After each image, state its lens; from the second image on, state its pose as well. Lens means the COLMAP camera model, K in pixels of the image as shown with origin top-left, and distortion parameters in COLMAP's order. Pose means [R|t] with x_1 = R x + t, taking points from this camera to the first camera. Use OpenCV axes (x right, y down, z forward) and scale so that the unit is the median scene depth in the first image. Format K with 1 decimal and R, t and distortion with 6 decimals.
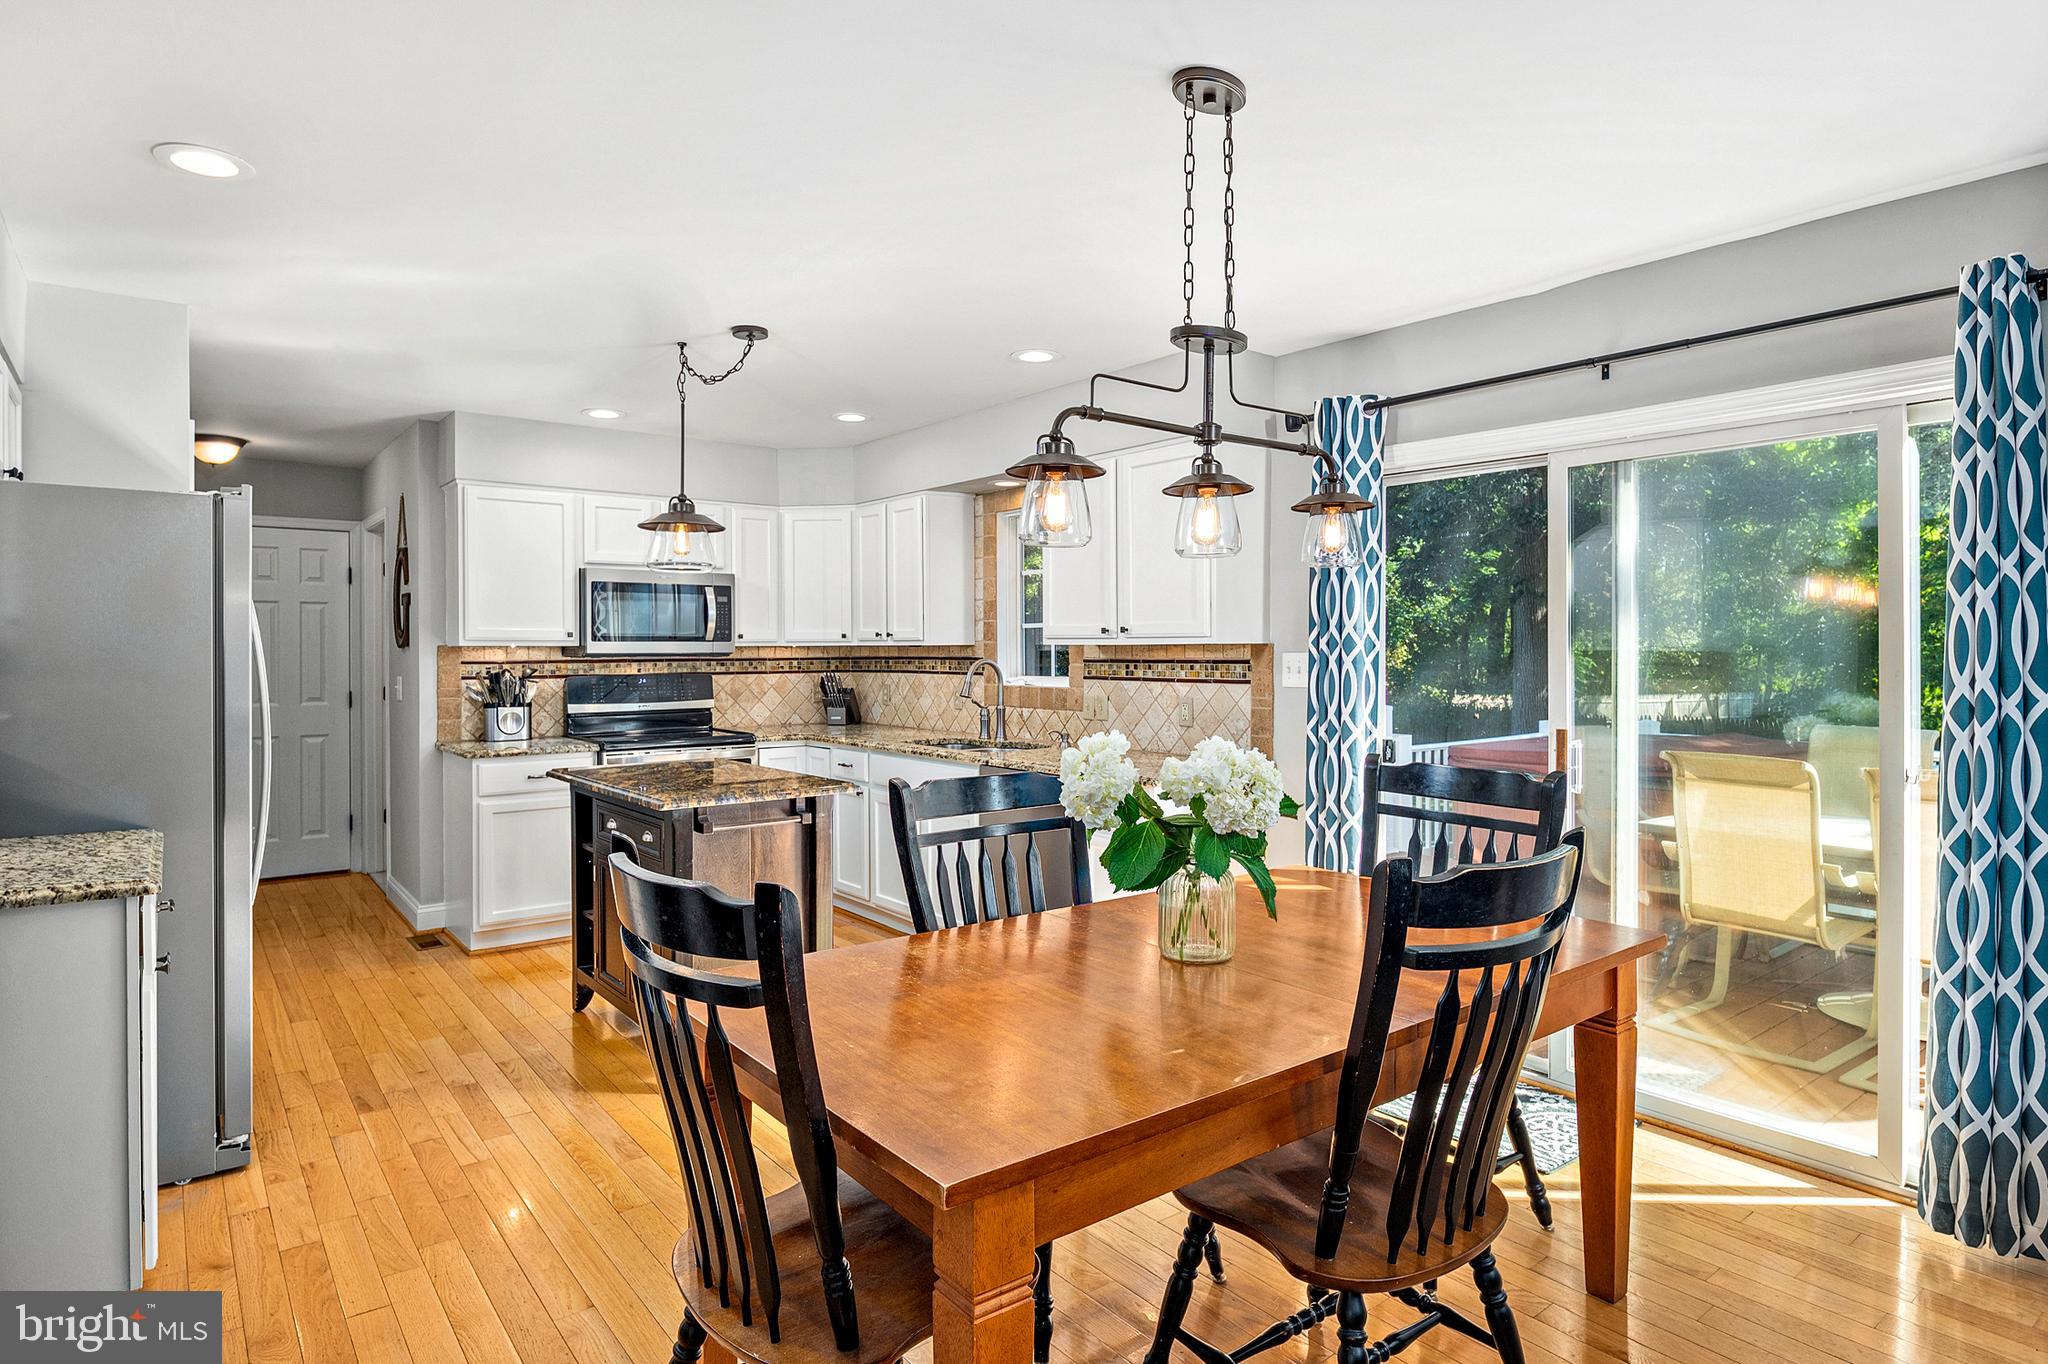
lens RADIAL K [[1117.6, 0, 1024.0], [0, 1117.6, 682.0], [0, 0, 1]] dist [0.001253, 0.000061]
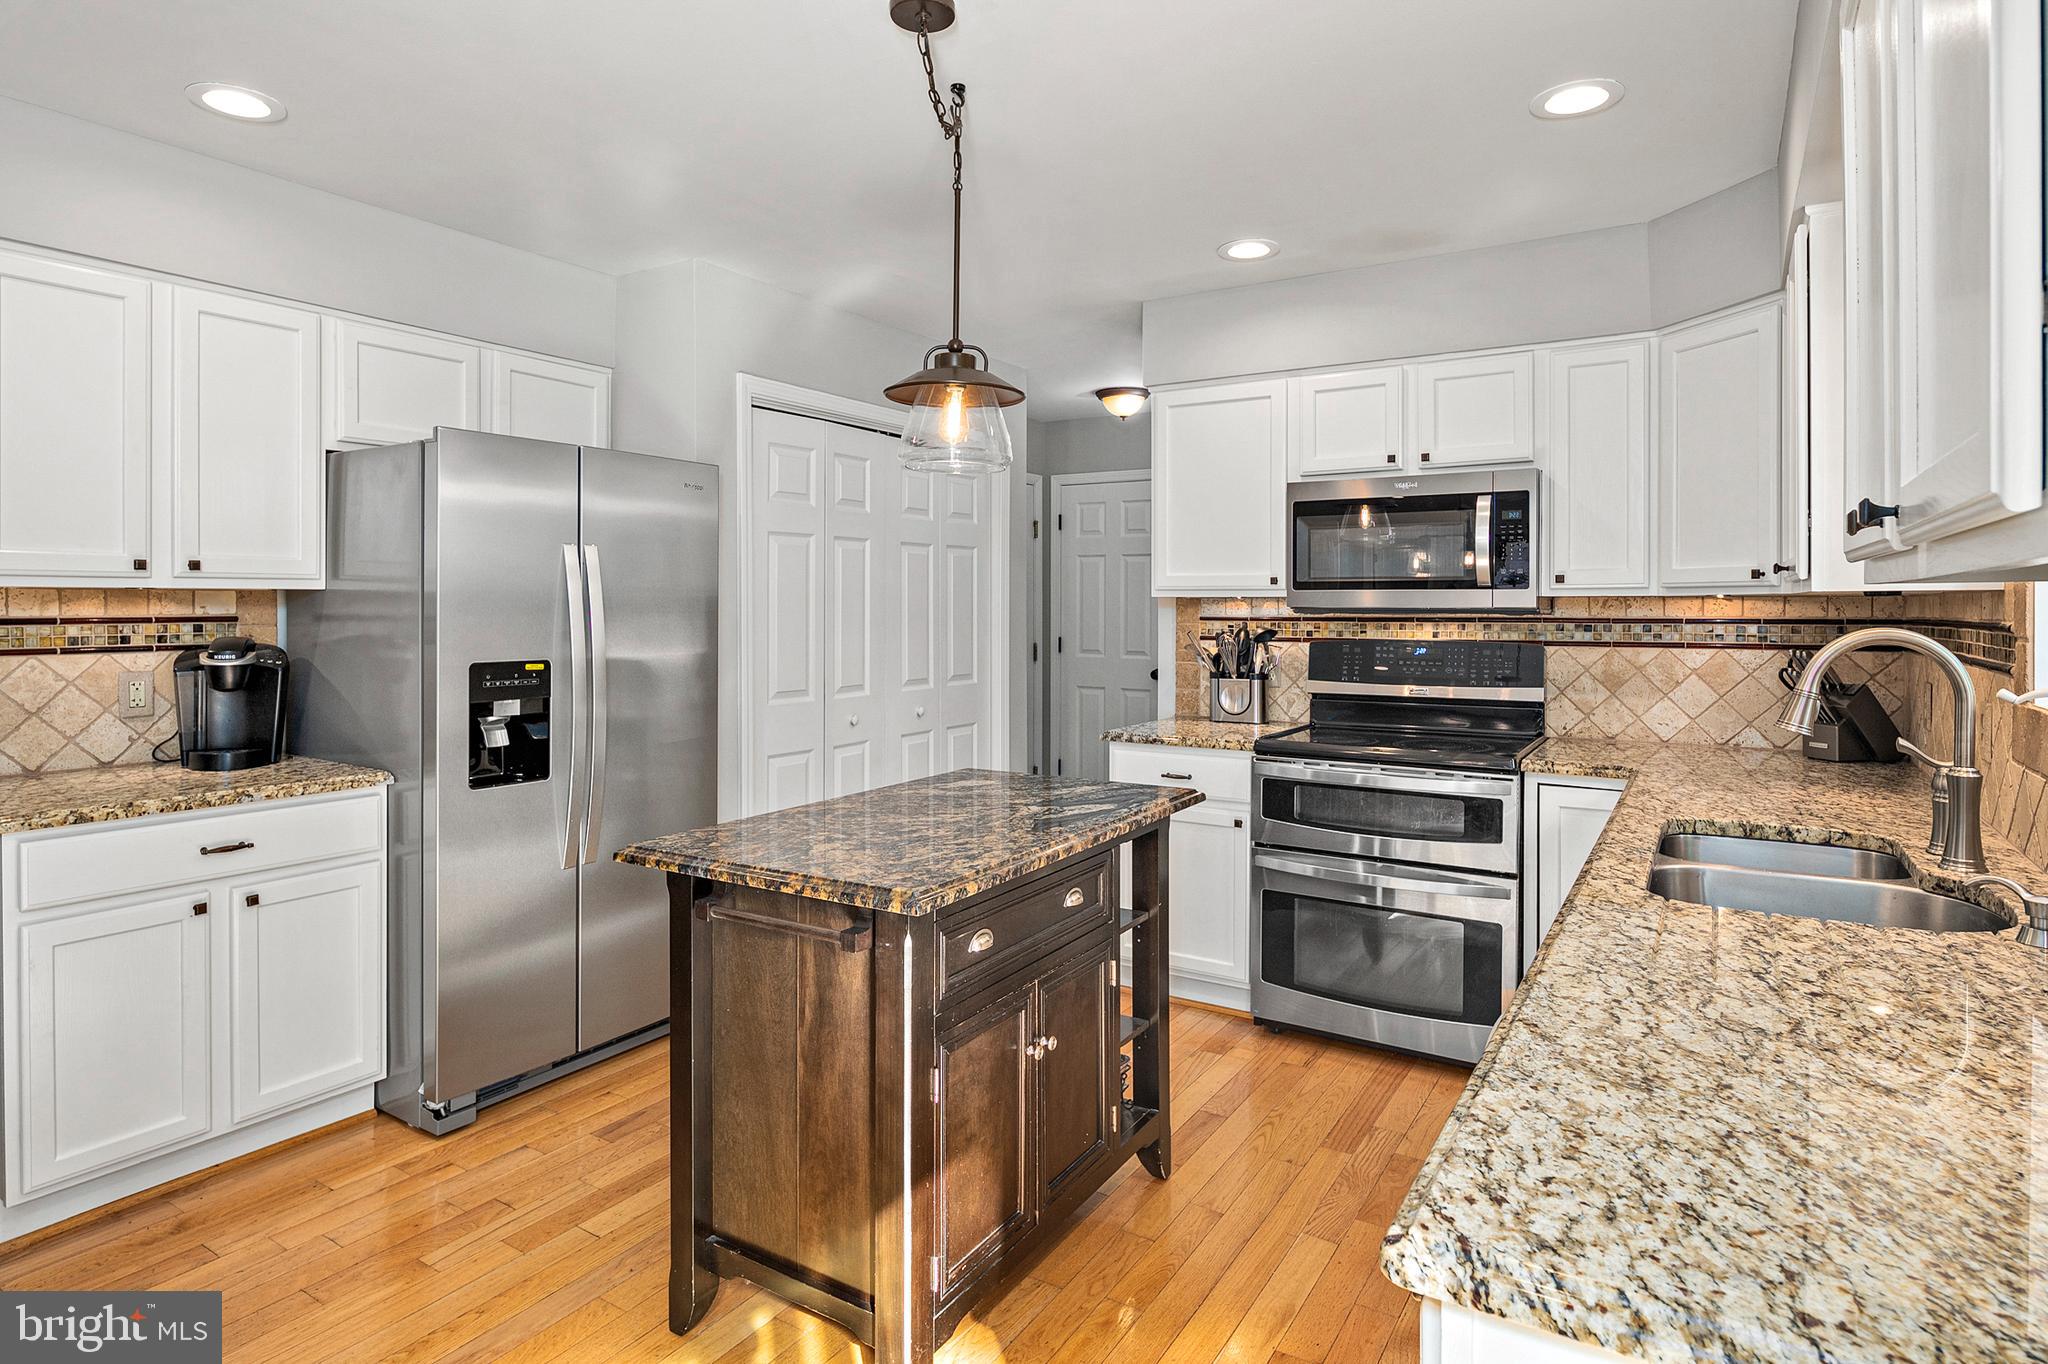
lens RADIAL K [[1111.0, 0, 1020.4], [0, 1111.0, 617.3], [0, 0, 1]] dist [0.001821, 0.000225]
pose [[0.333717, 0.011809, -0.942599, 0.183782], [-0.030447, 0.999535, 0.001743, -0.014517], [0.942182, 0.028118, 0.333921, 0.572384]]
